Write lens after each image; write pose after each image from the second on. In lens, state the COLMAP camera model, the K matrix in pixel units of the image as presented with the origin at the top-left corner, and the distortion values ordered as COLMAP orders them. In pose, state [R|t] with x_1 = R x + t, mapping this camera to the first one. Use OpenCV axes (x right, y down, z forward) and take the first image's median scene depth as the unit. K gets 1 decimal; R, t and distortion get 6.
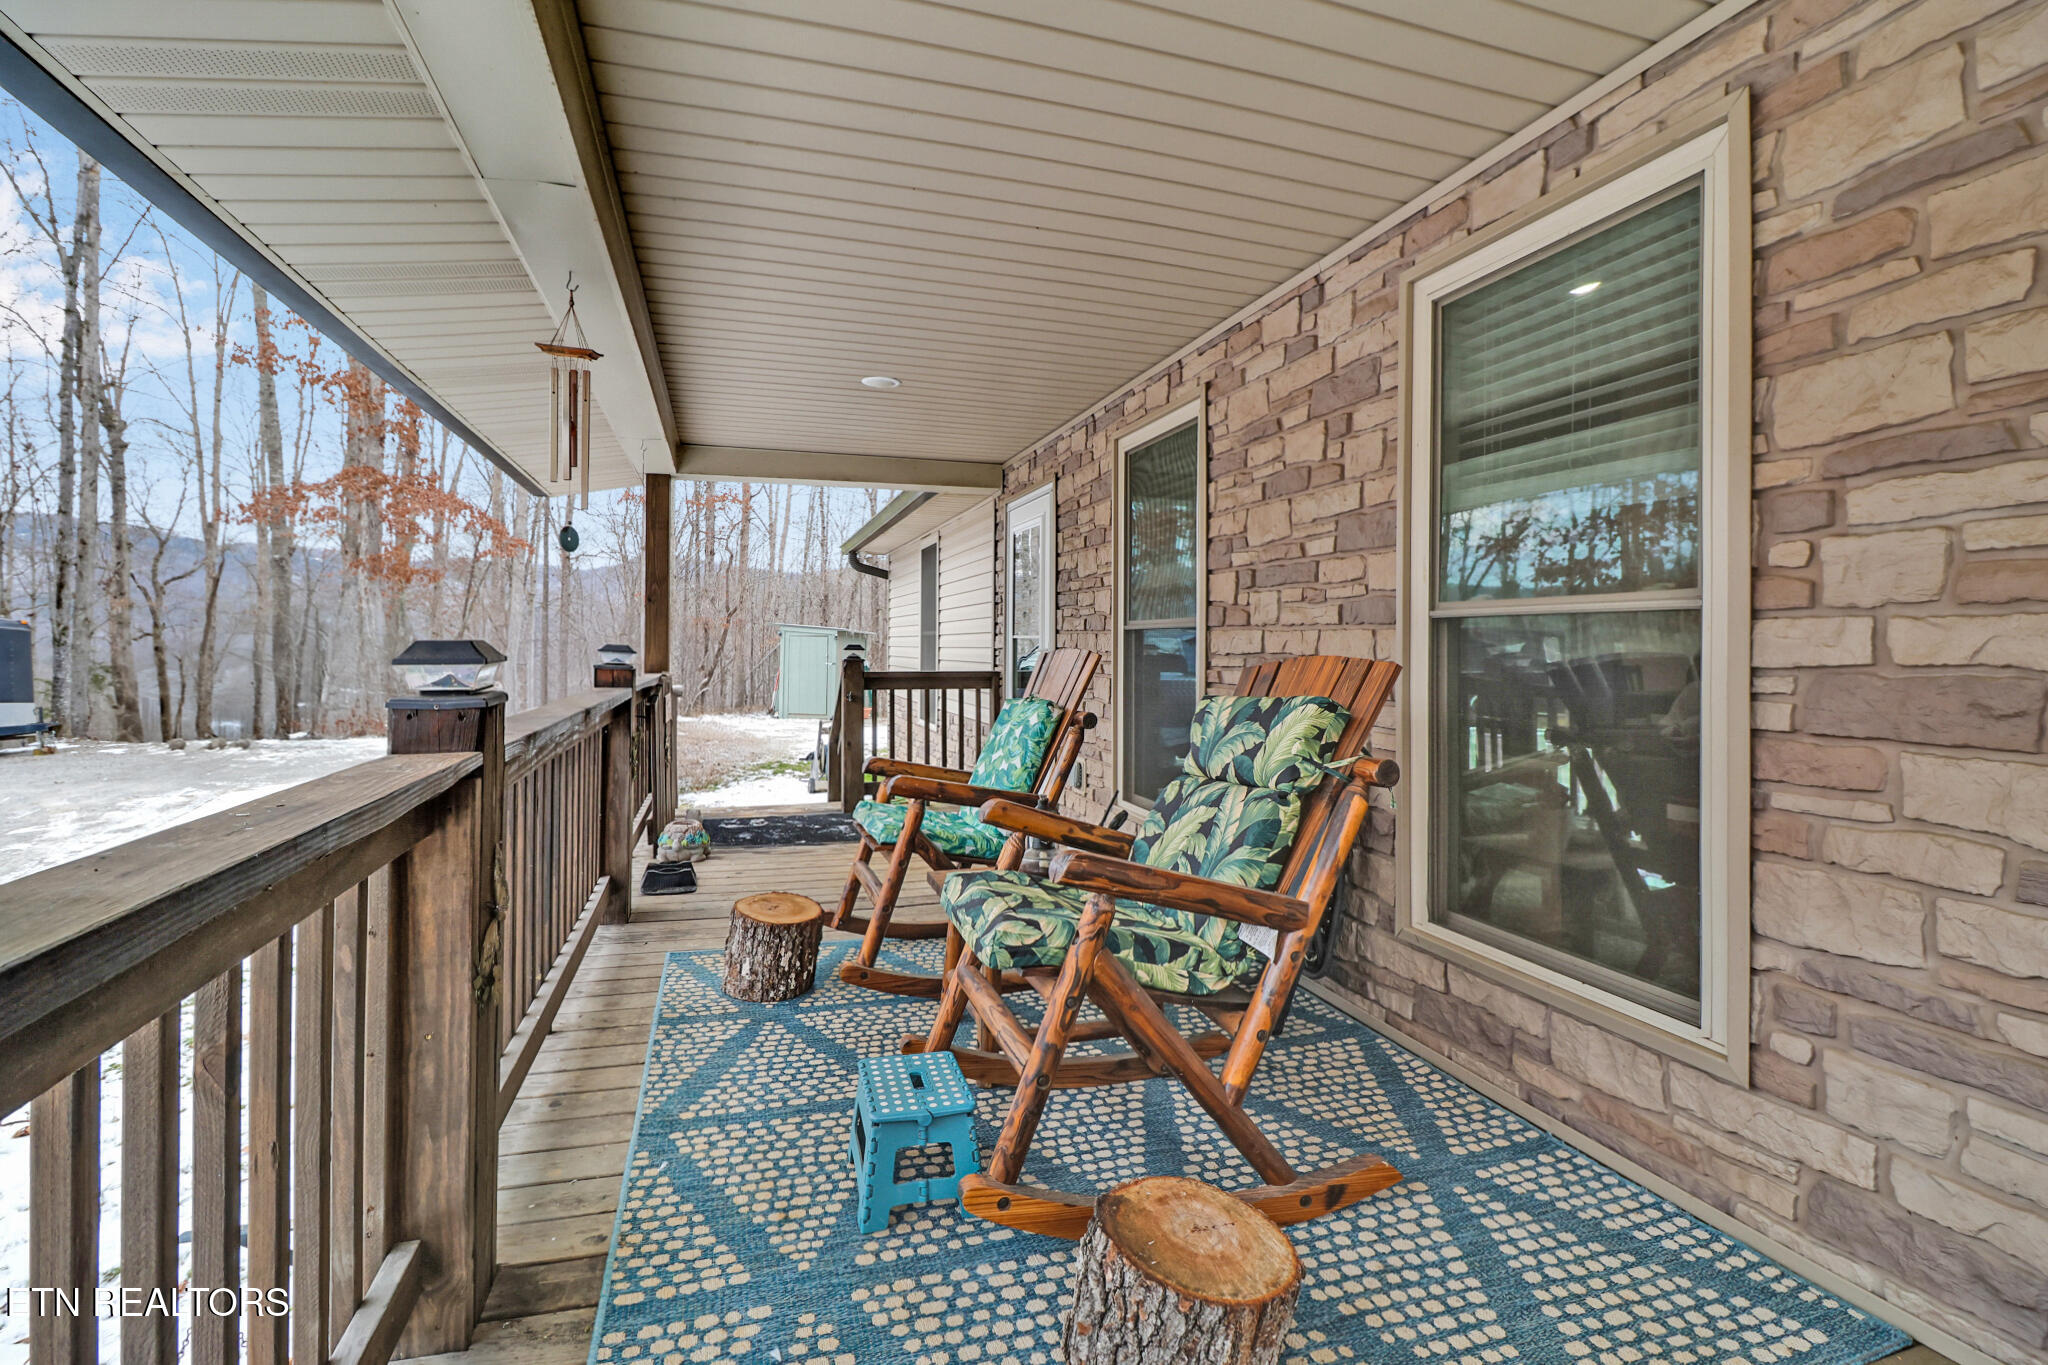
lens RADIAL K [[947.8, 0, 1021.8], [0, 947.8, 660.5], [0, 0, 1]] dist [-0.005280, -0.005185]
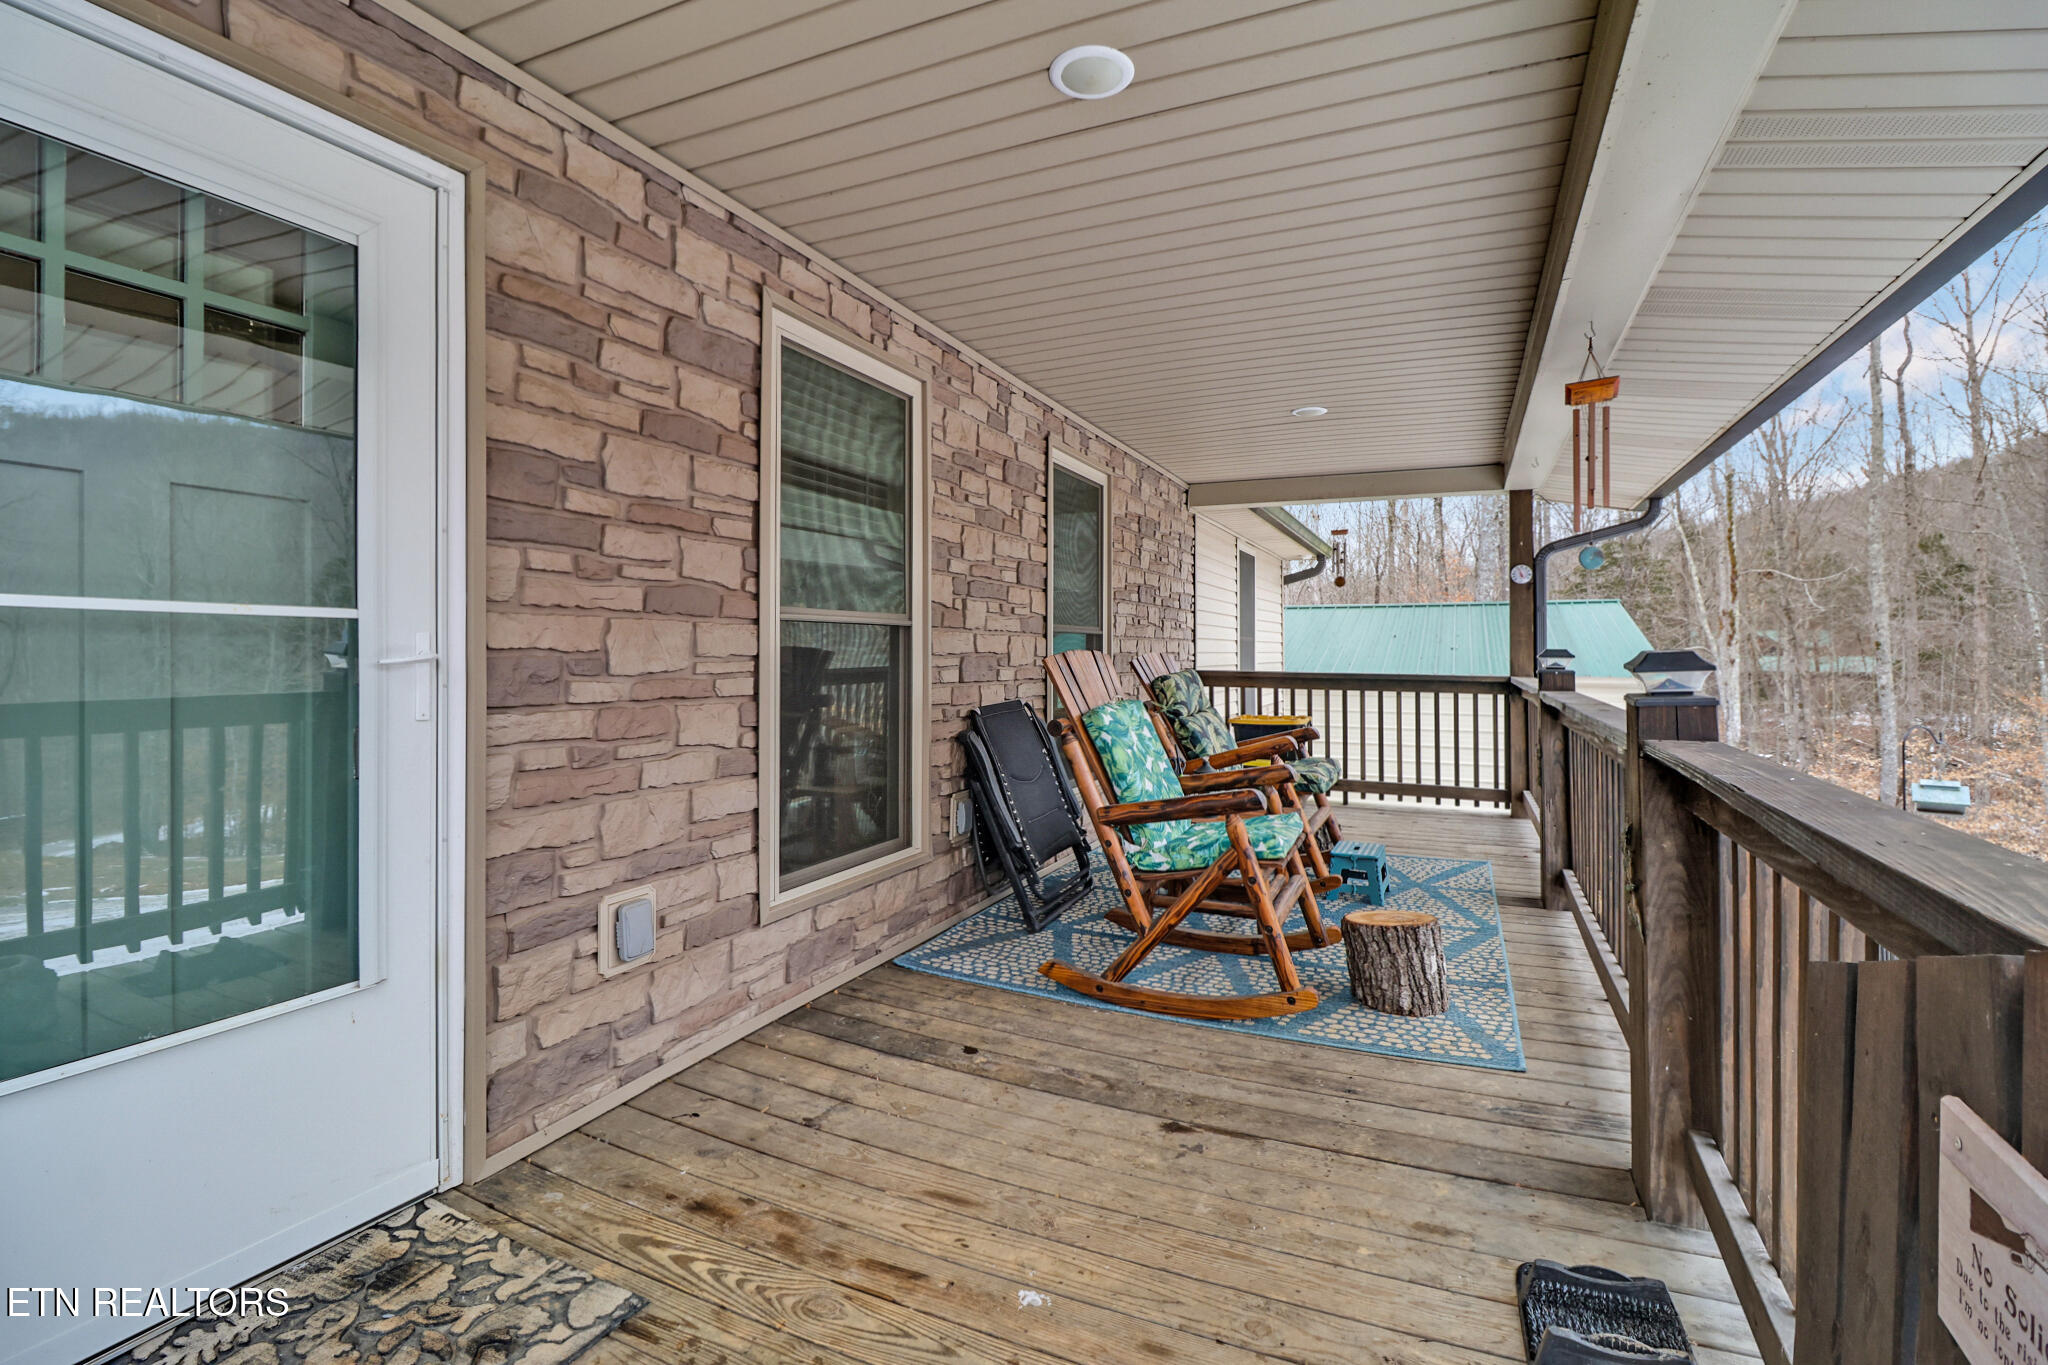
lens RADIAL K [[947.8, 0, 1034.1], [0, 947.8, 650.3], [0, 0, 1]] dist [-0.005280, -0.005185]
pose [[-0.751689, -0.008100, 0.659468, -0.623308], [-0.006380, 0.999967, 0.005010, -0.018037], [-0.659487, -0.000441, -0.751716, 1.973706]]
